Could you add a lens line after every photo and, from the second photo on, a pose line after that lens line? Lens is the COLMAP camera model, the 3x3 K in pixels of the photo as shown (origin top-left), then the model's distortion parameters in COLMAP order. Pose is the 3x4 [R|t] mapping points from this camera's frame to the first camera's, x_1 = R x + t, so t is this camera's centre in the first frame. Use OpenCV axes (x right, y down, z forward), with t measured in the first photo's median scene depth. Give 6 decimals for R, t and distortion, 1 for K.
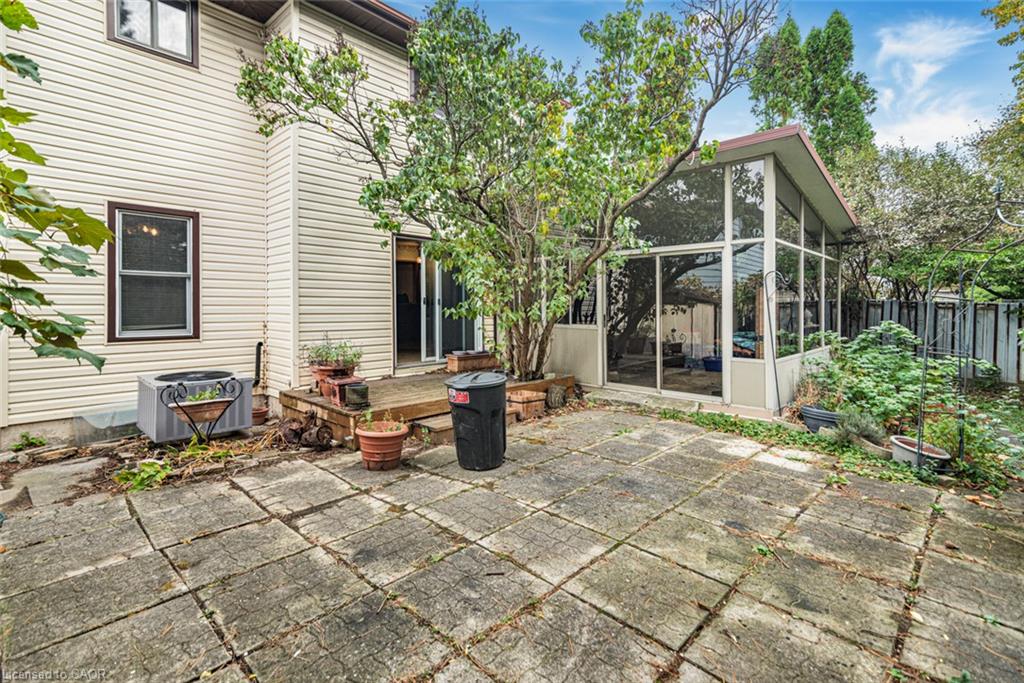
lens RADIAL K [[482.3, 0, 527.6], [0, 482.3, 313.8], [0, 0, 1]] dist [0.005995, -0.000138]
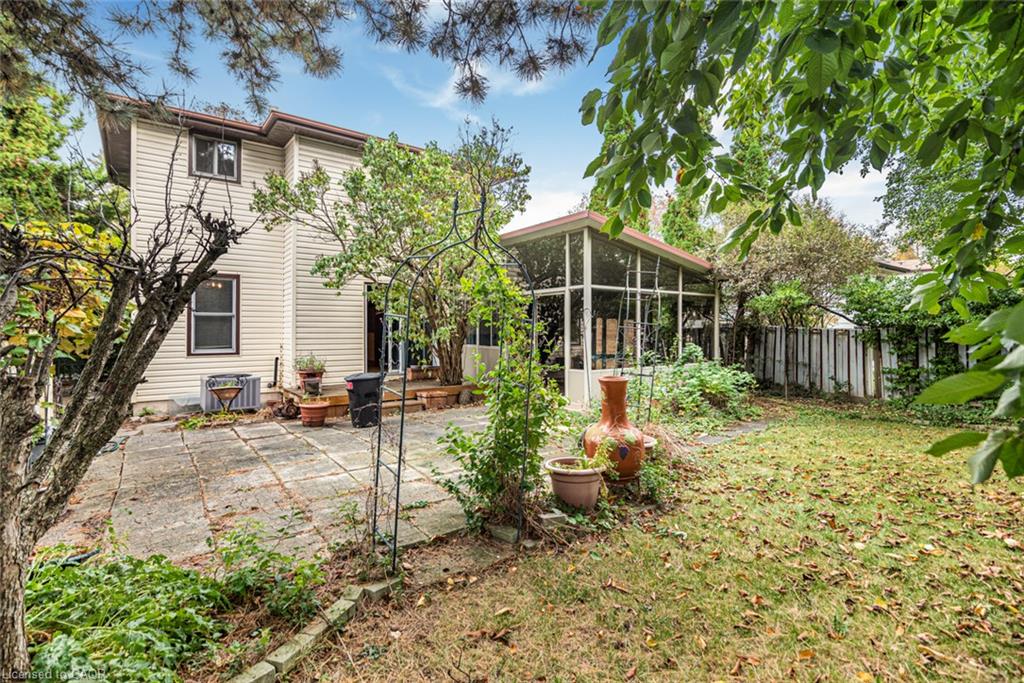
lens RADIAL K [[482.3, 0, 507.3], [0, 482.3, 334.5], [0, 0, 1]] dist [0.005995, -0.000138]
pose [[0.983106, -0.002962, -0.183011, 0.850379], [0.001448, 0.999964, -0.008407, 0.000945], [0.183029, 0.008000, 0.983075, -0.711527]]
